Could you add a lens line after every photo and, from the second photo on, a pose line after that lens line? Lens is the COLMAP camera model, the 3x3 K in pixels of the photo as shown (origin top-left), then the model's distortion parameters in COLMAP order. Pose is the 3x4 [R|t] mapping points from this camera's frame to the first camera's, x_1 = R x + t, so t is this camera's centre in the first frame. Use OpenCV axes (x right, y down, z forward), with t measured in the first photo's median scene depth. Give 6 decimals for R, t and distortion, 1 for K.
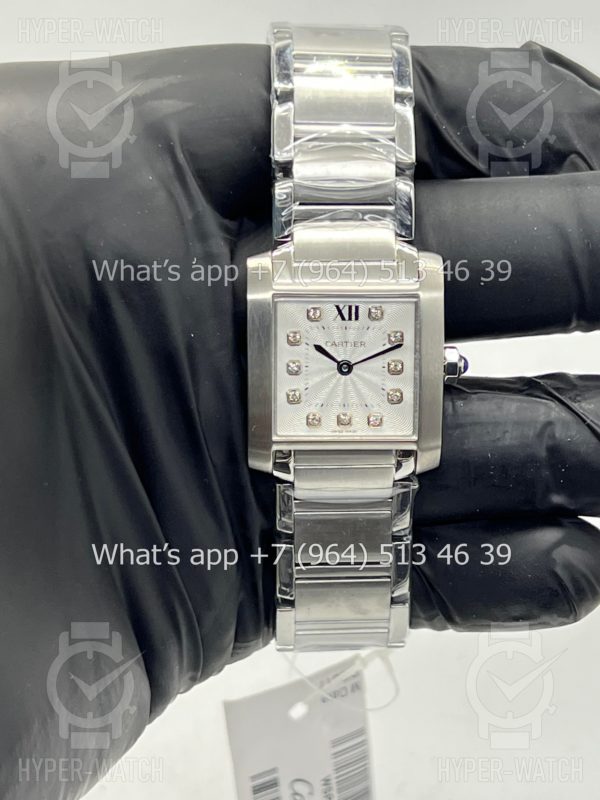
lens RADIAL K [[1824.5, 0, 299.4], [0, 1824.5, 402.9], [0, 0, 1]] dist [0.074863, 0.000000]
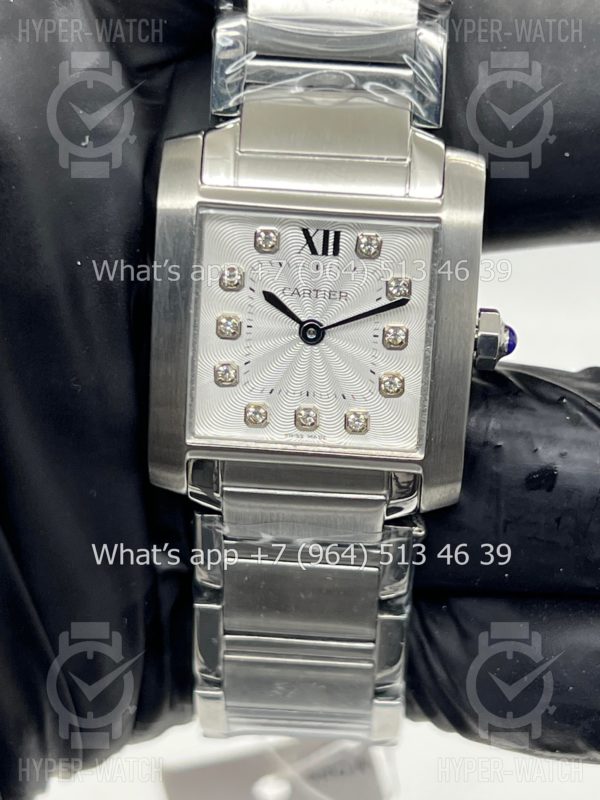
lens RADIAL K [[1824.5, 0, 299.7], [0, 1824.5, 400.5], [0, 0, 1]] dist [0.074863, 0.000000]
pose [[0.997255, 0.065678, -0.034197, 0.043018], [-0.064174, 0.996996, 0.043367, -0.022745], [0.036943, -0.041053, 0.998474, 0.392667]]
